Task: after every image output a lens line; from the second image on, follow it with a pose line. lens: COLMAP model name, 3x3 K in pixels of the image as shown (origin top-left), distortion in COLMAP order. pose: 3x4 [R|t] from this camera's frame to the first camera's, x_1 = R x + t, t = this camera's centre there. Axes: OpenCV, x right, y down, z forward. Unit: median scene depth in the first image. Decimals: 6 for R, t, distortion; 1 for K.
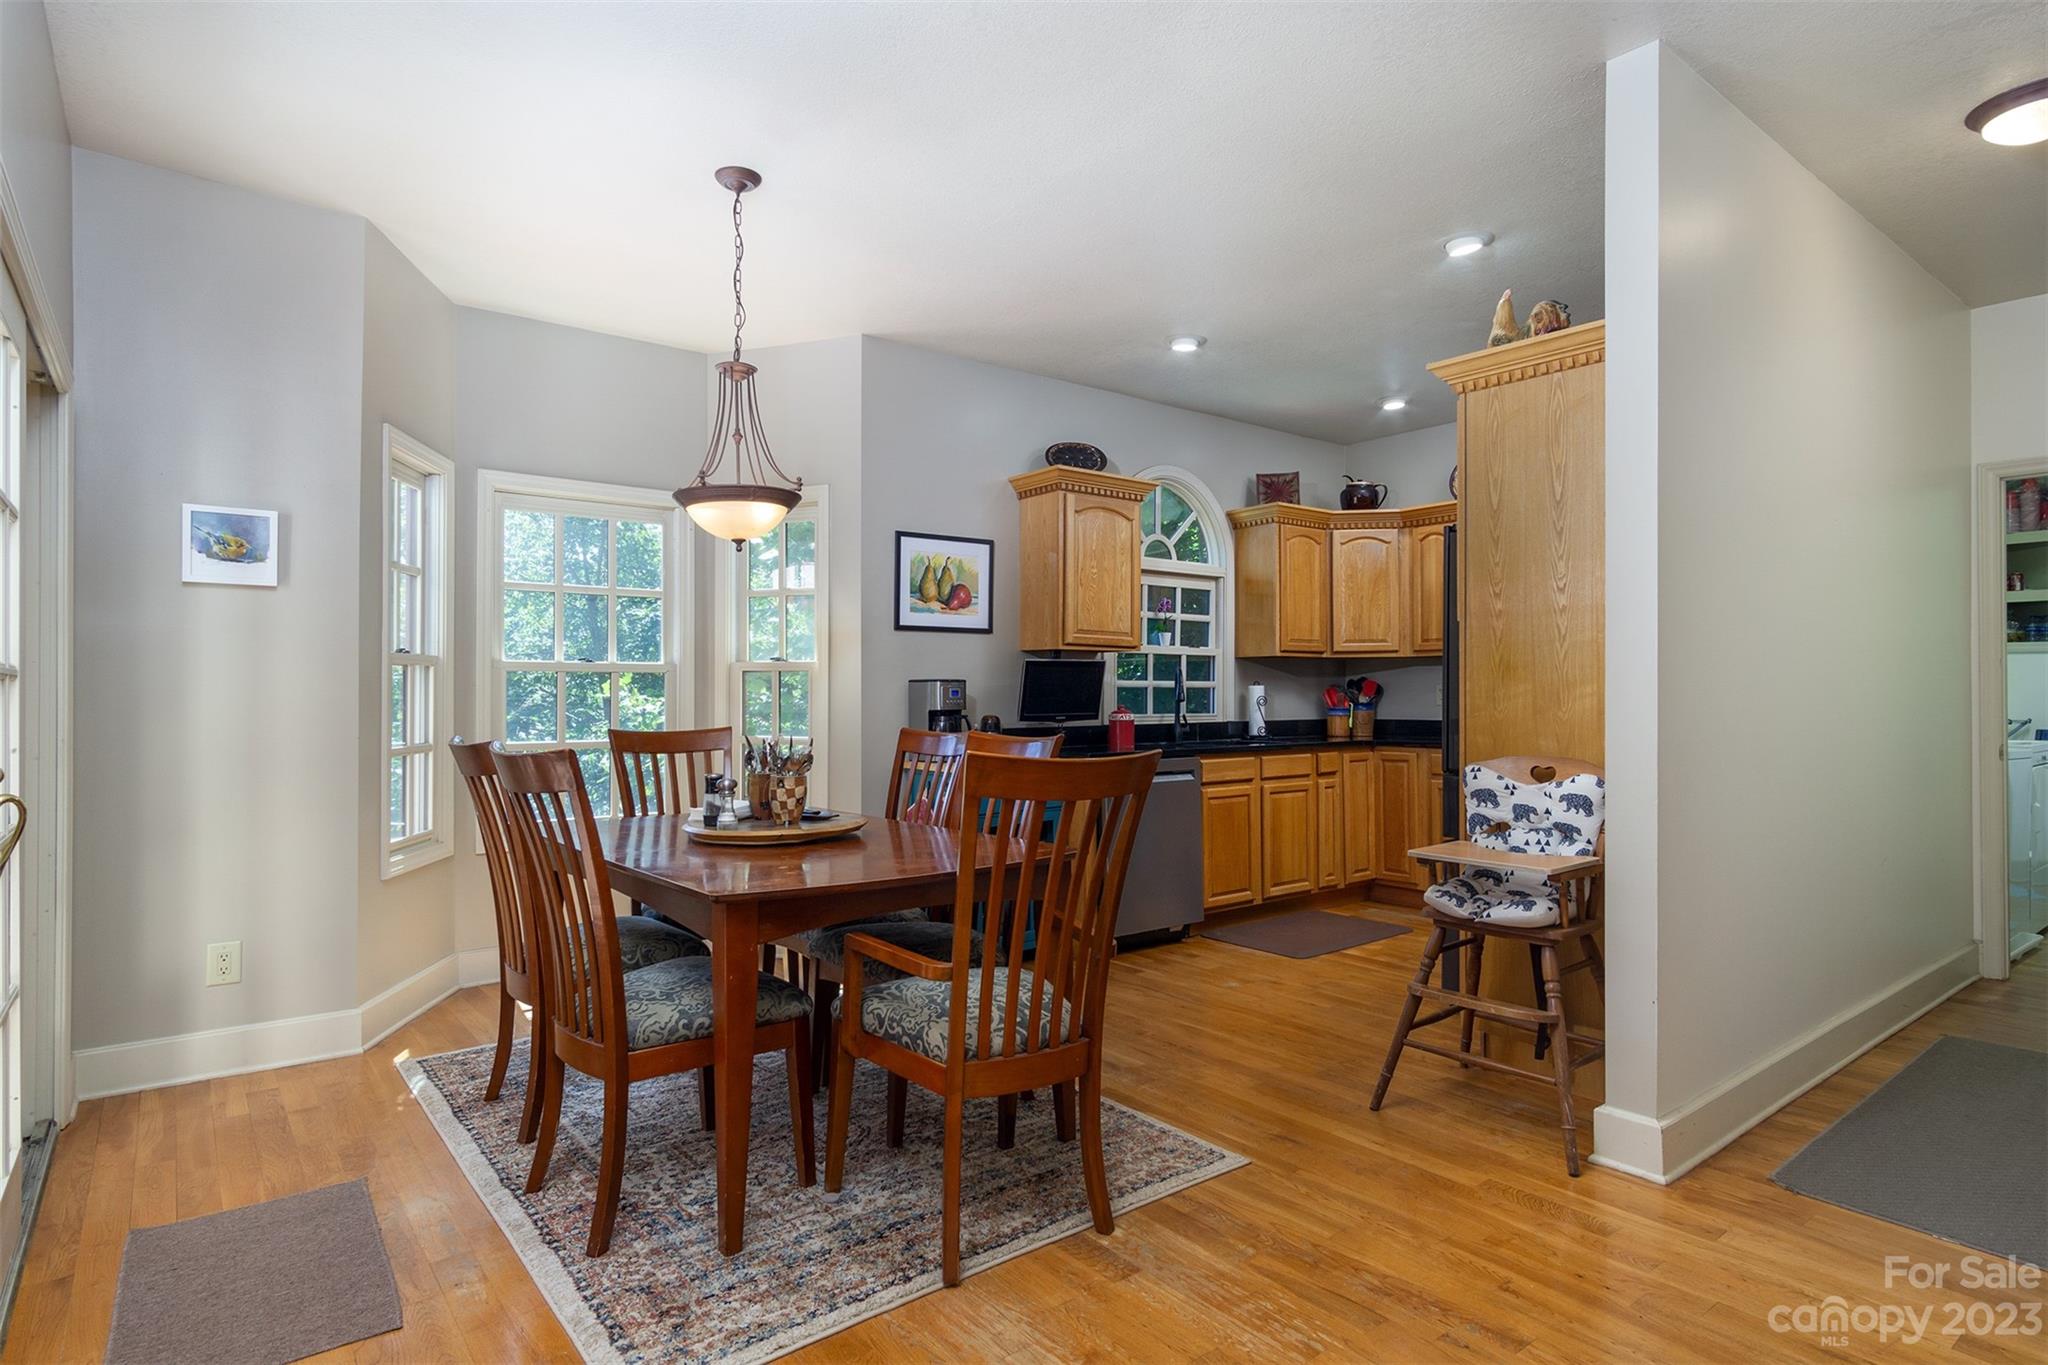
lens RADIAL K [[1082.8, 0, 1017.5], [0, 1082.8, 687.2], [0, 0, 1]] dist [0.006338, 0.000013]
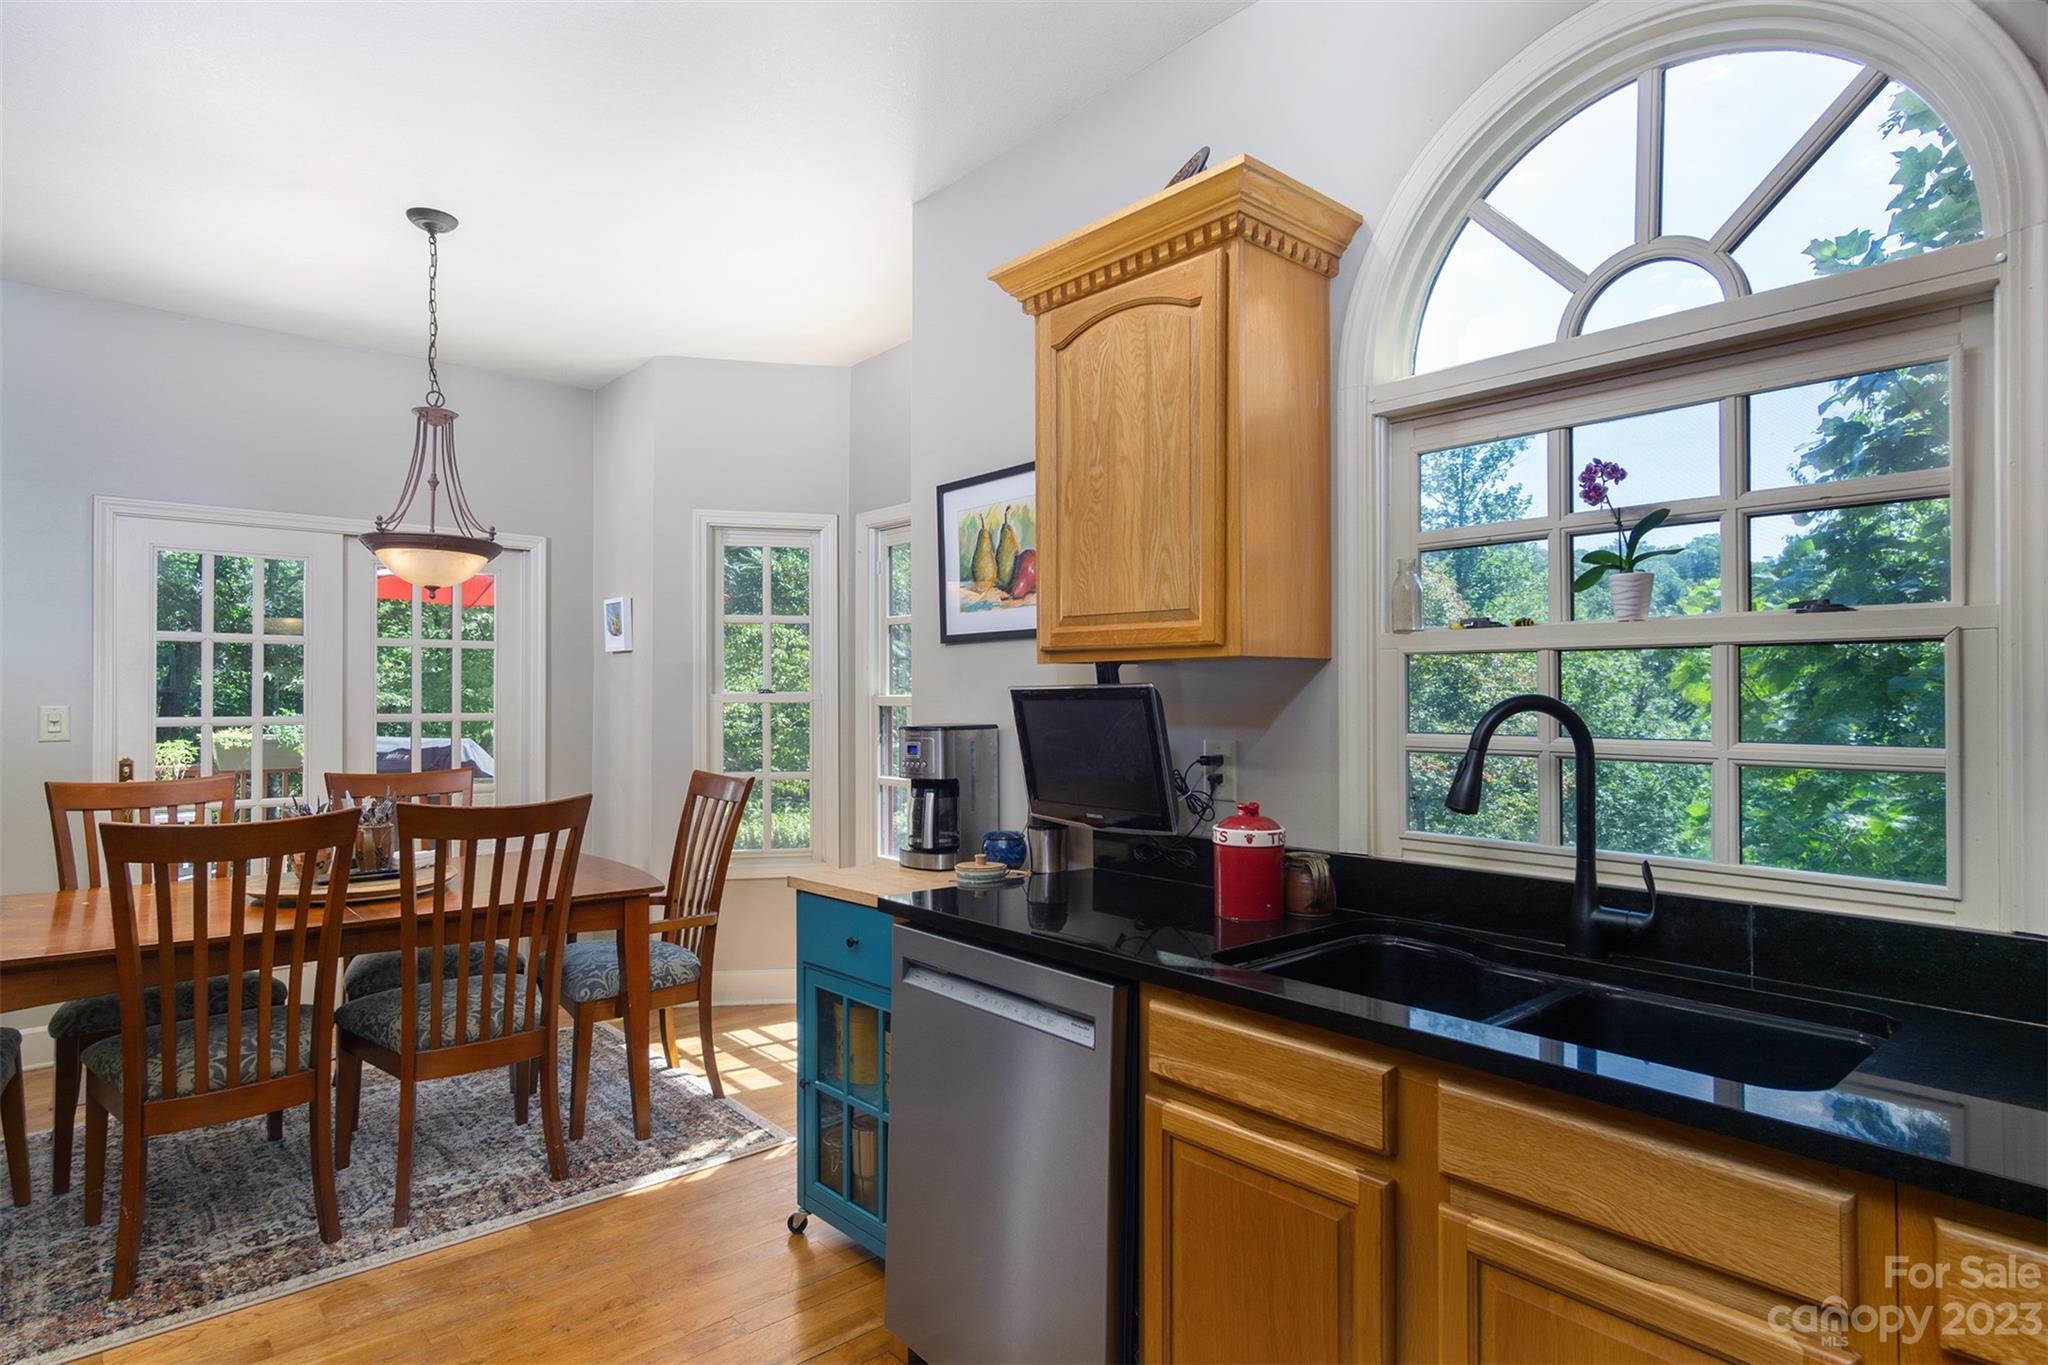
lens RADIAL K [[1082.8, 0, 1023.7], [0, 1082.8, 689.2], [0, 0, 1]] dist [0.006338, 0.000013]
pose [[0.060574, -0.005467, -0.998149, 0.480256], [0.007806, 0.999957, -0.005003, -0.021580], [0.998133, -0.007488, 0.060614, 0.938388]]
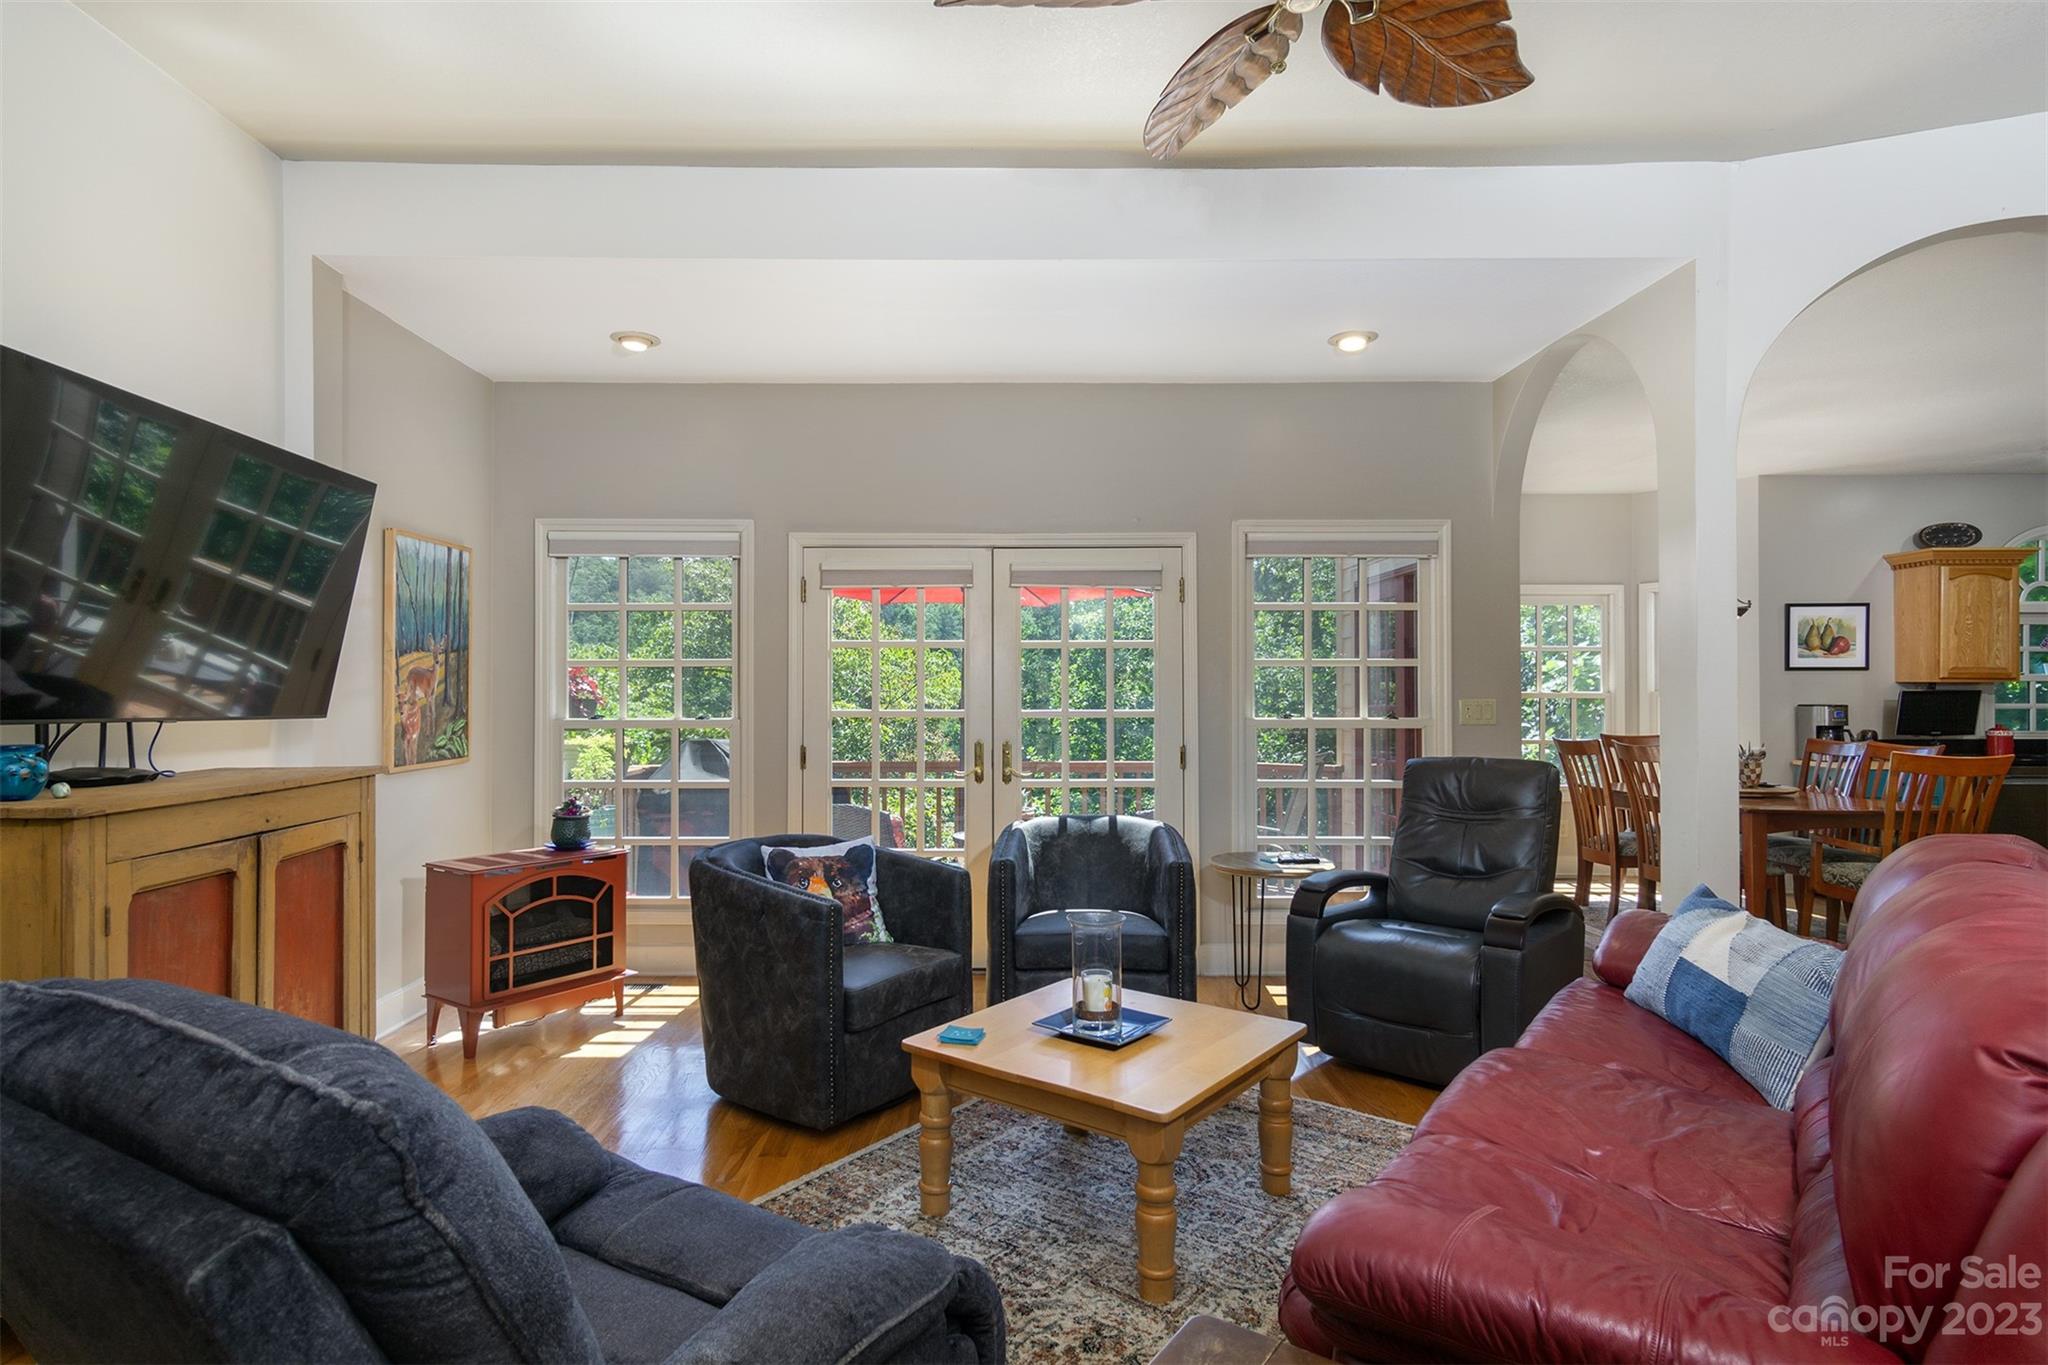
lens RADIAL K [[1082.8, 0, 977.9], [0, 1082.8, 683.3], [0, 0, 1]] dist [0.006338, 0.000013]
pose [[0.784597, -0.004602, -0.619990, -0.054820], [0.003893, 0.999989, -0.002495, -0.033834], [0.619994, -0.000456, 0.784606, -0.787847]]
